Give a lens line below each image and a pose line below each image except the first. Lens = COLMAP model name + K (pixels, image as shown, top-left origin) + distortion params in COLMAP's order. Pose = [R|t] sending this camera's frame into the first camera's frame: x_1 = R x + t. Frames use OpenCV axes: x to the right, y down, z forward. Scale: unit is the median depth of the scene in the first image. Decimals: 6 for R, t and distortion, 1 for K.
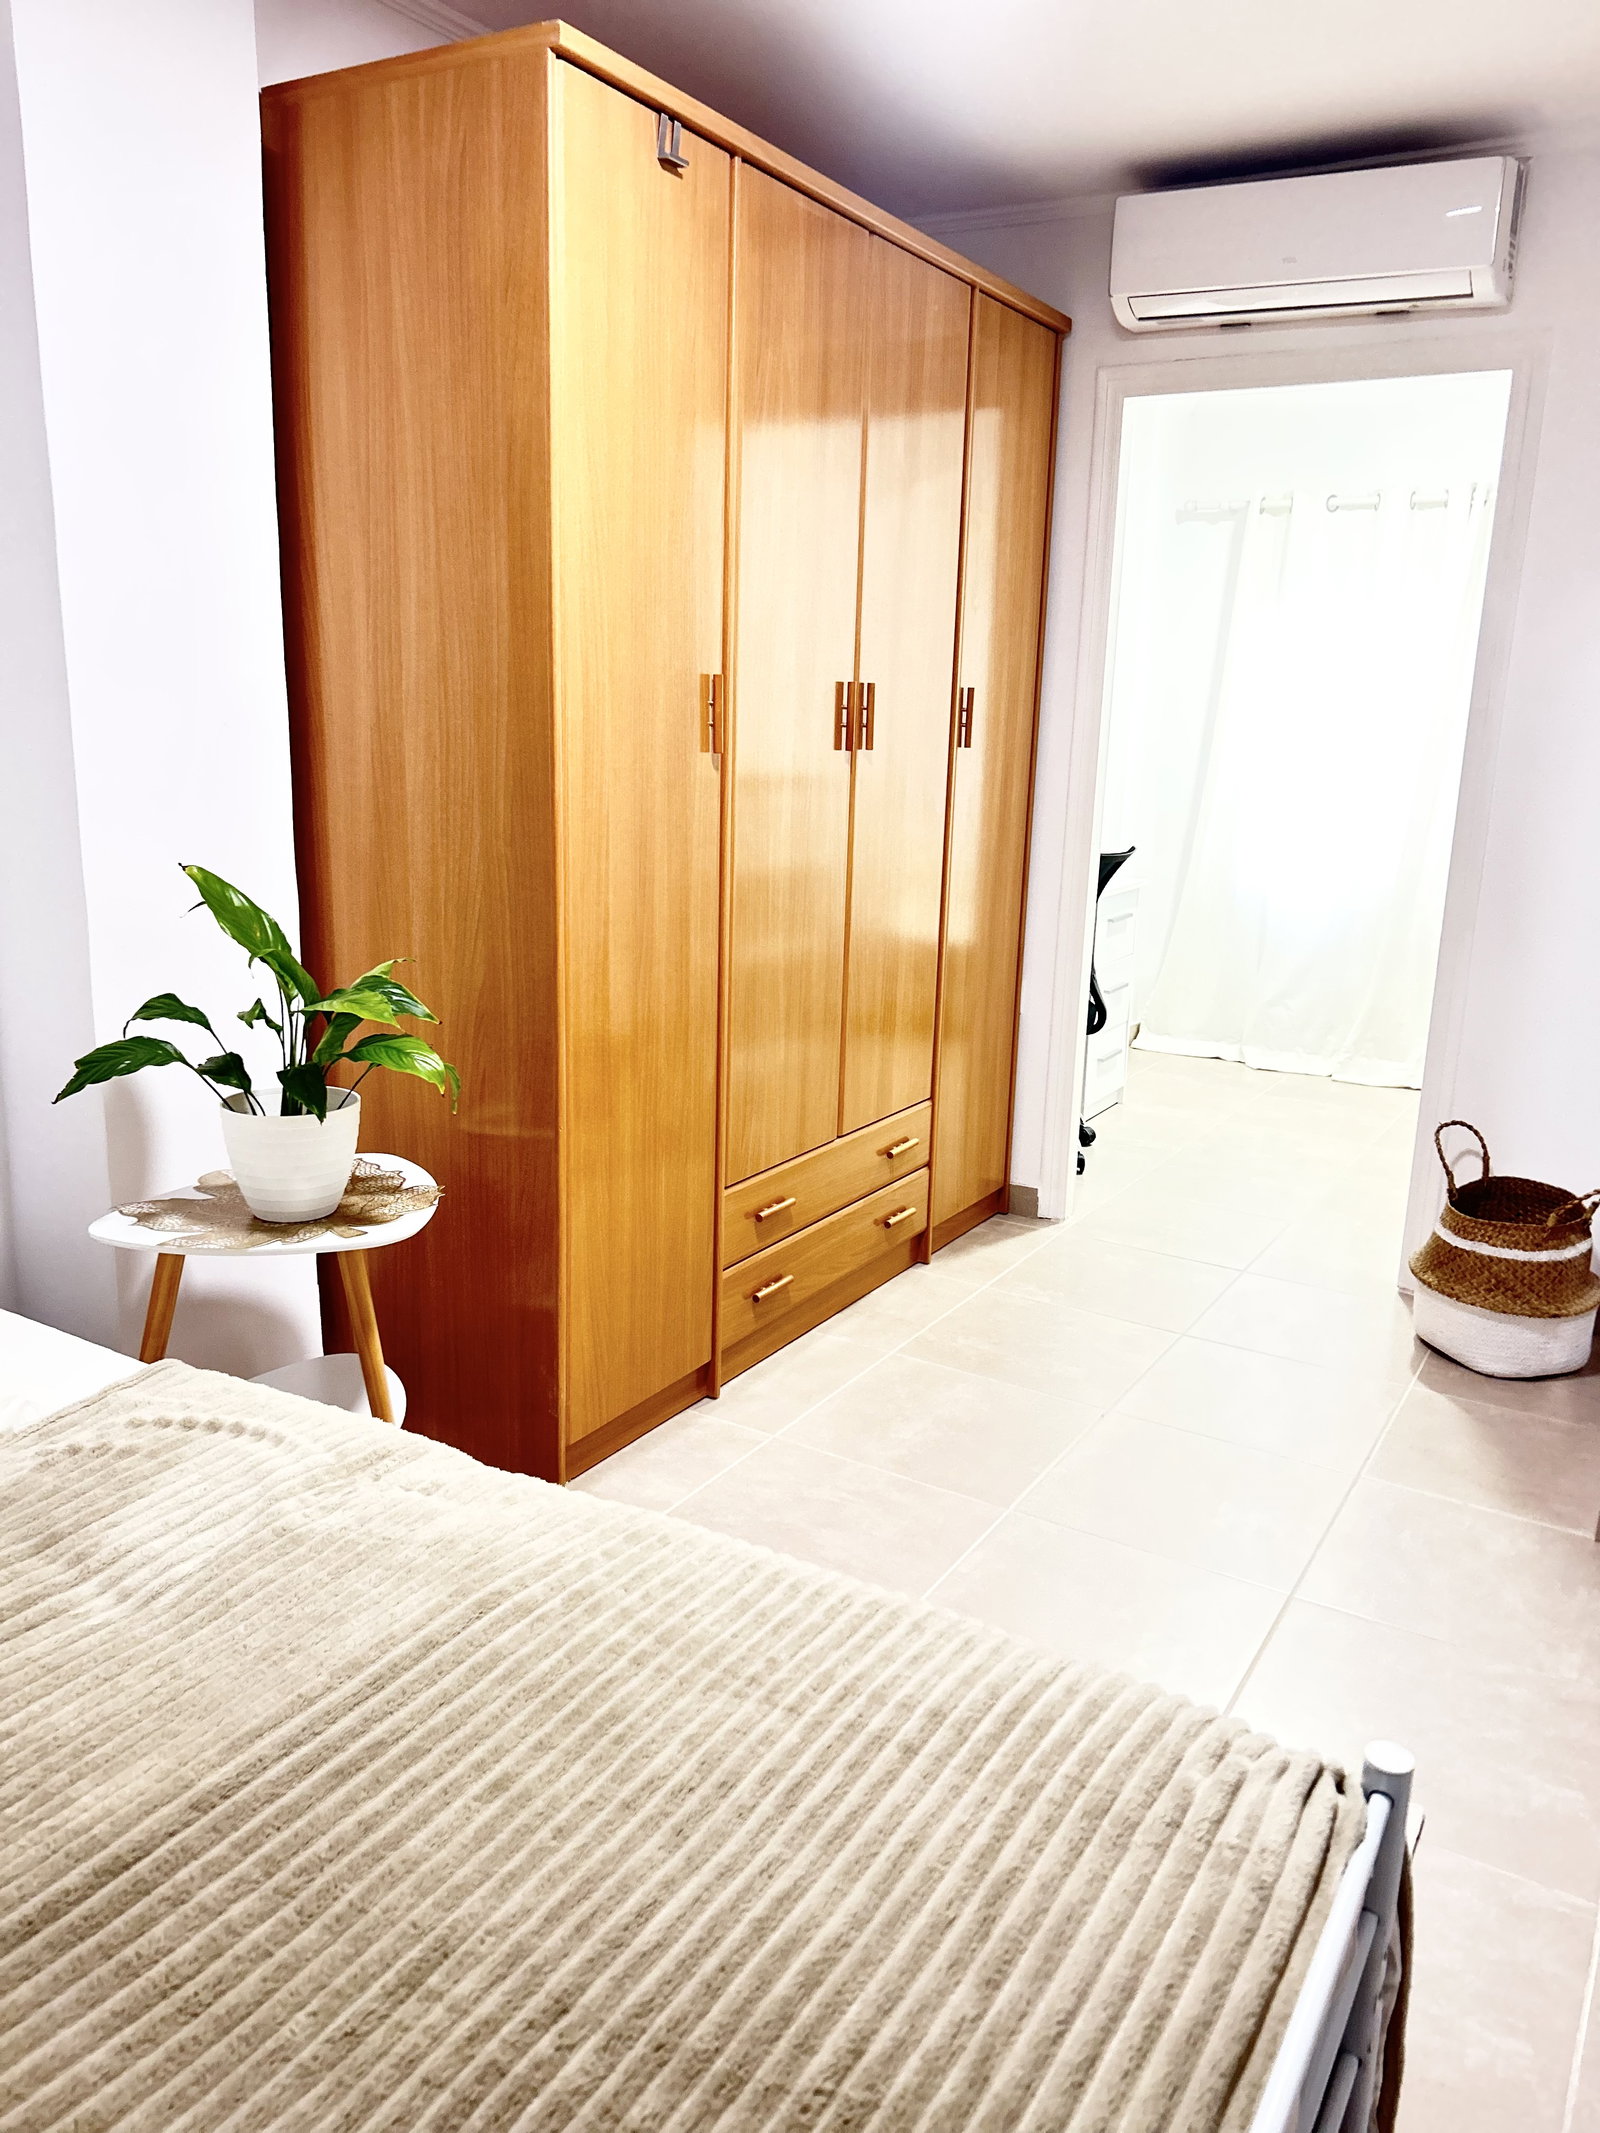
lens RADIAL K [[1612.1, 0, 800.0], [0, 1612.1, 1066.5], [0, 0, 1]] dist [0.047785, -0.087816]
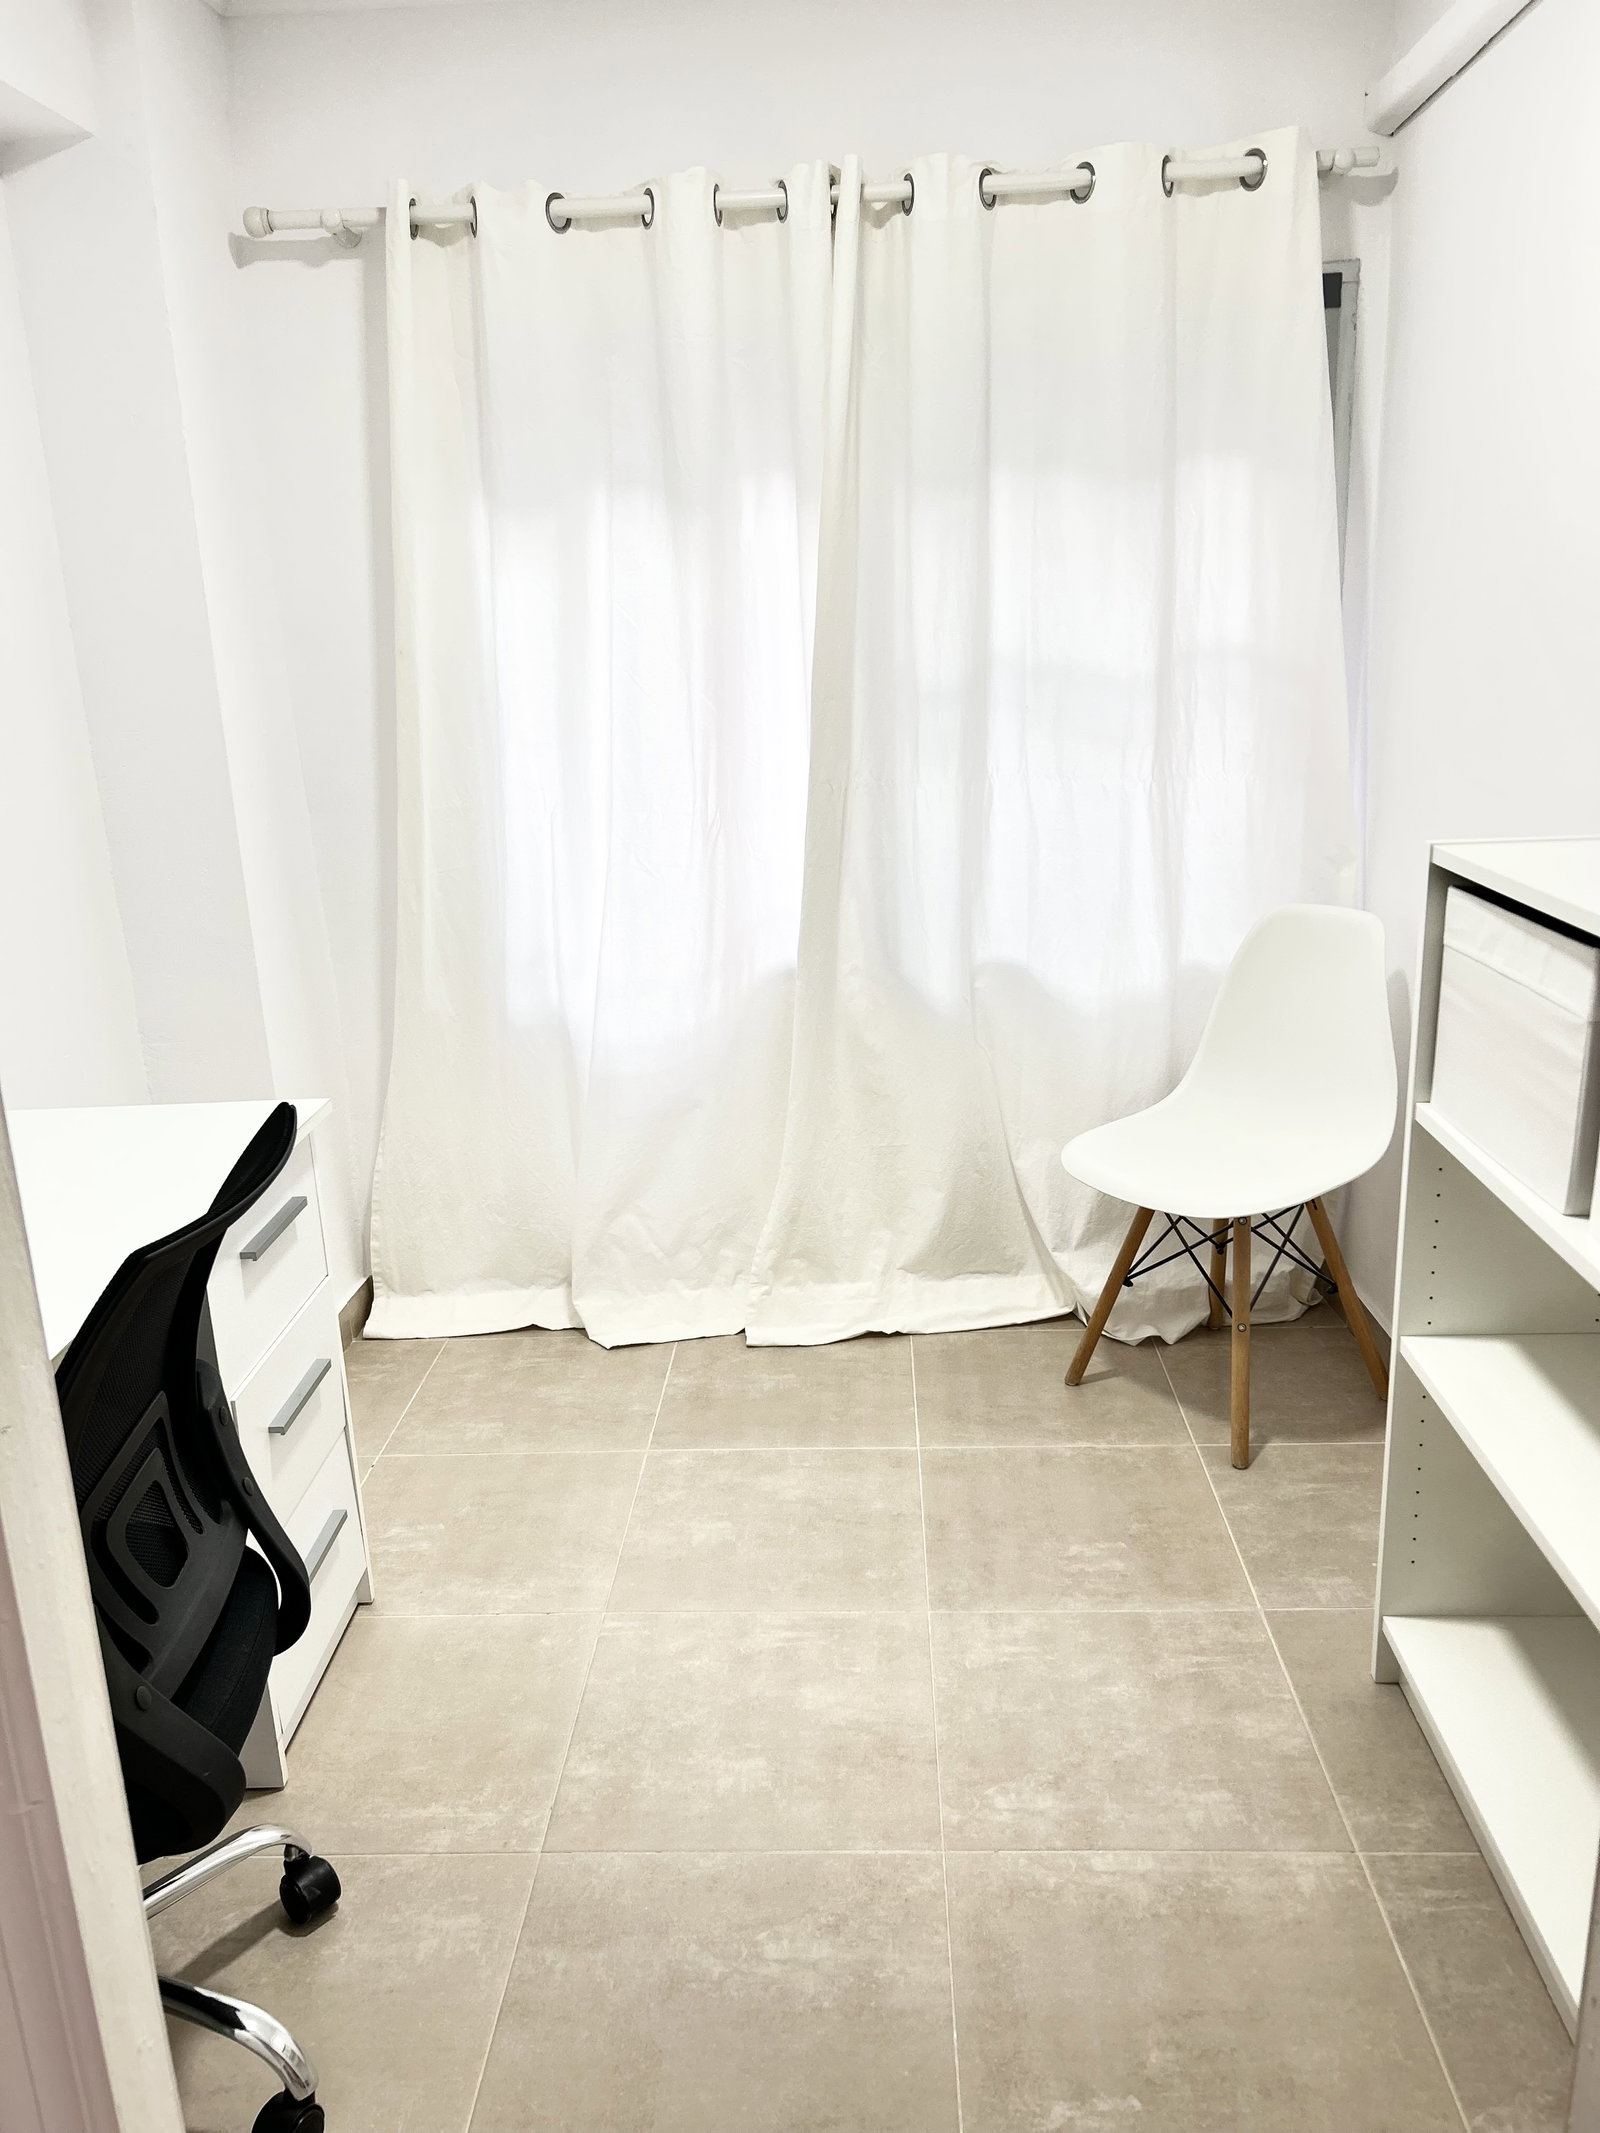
lens RADIAL K [[1611.5, 0, 800.0], [0, 1611.5, 1066.5], [0, 0, 1]] dist [0.055541, 0.000926]
pose [[0.866805, -0.190389, 0.460870, 0.192423], [0.165924, 0.981698, 0.093476, -0.214590], [-0.470232, -0.004556, 0.882531, 0.881319]]
